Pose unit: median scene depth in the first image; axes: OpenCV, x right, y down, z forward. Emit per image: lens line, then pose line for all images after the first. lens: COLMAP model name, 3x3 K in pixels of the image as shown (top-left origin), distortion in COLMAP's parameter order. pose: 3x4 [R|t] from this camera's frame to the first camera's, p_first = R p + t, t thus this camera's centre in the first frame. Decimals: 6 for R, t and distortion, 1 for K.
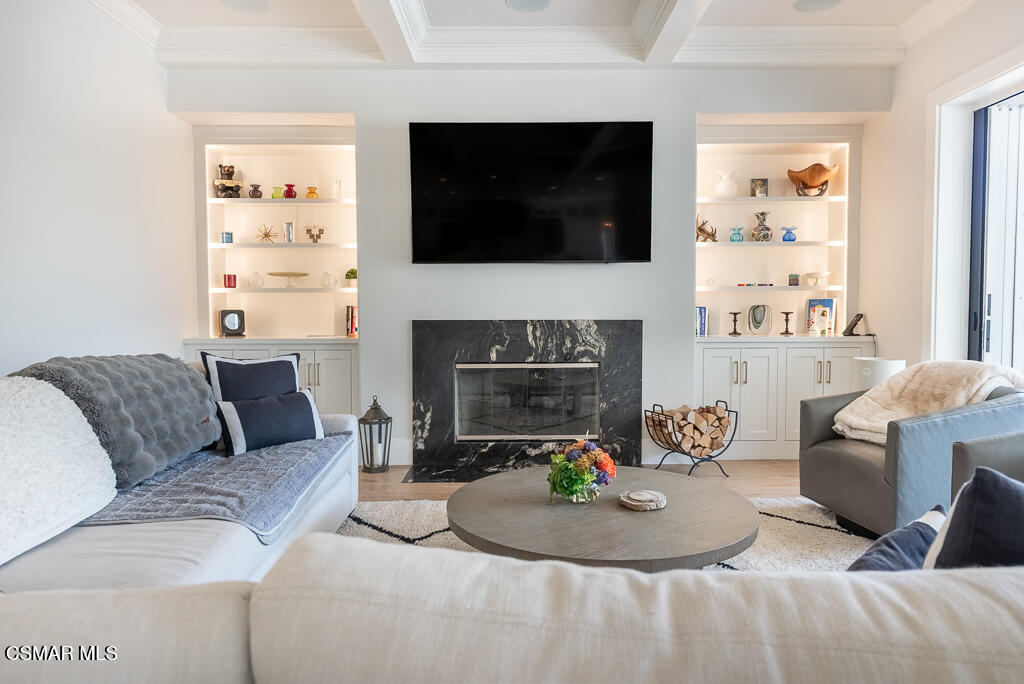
lens RADIAL K [[688.0, 0, 511.9], [0, 688.0, 339.1], [0, 0, 1]] dist [0.025124, 0.000370]
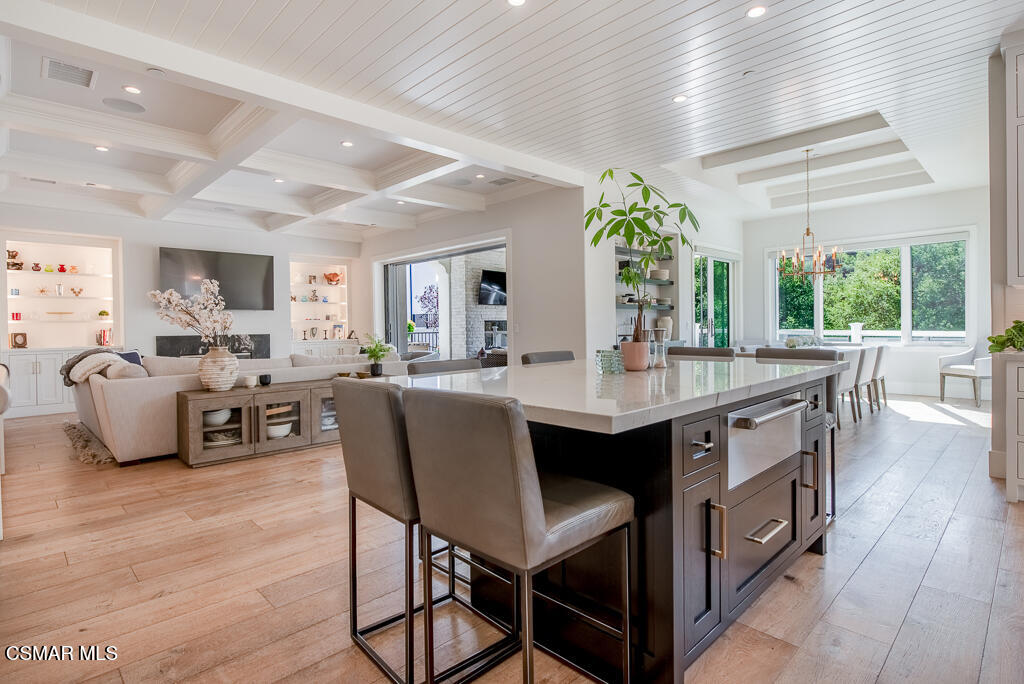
lens RADIAL K [[519.6, 0, 512.8], [0, 519.6, 333.1], [0, 0, 1]] dist [0.000359, 0.000281]
pose [[0.722773, -0.016080, 0.690899, -0.413042], [0.039573, 0.999052, -0.018147, 0.032316], [-0.689952, 0.040457, 0.722724, -0.829651]]
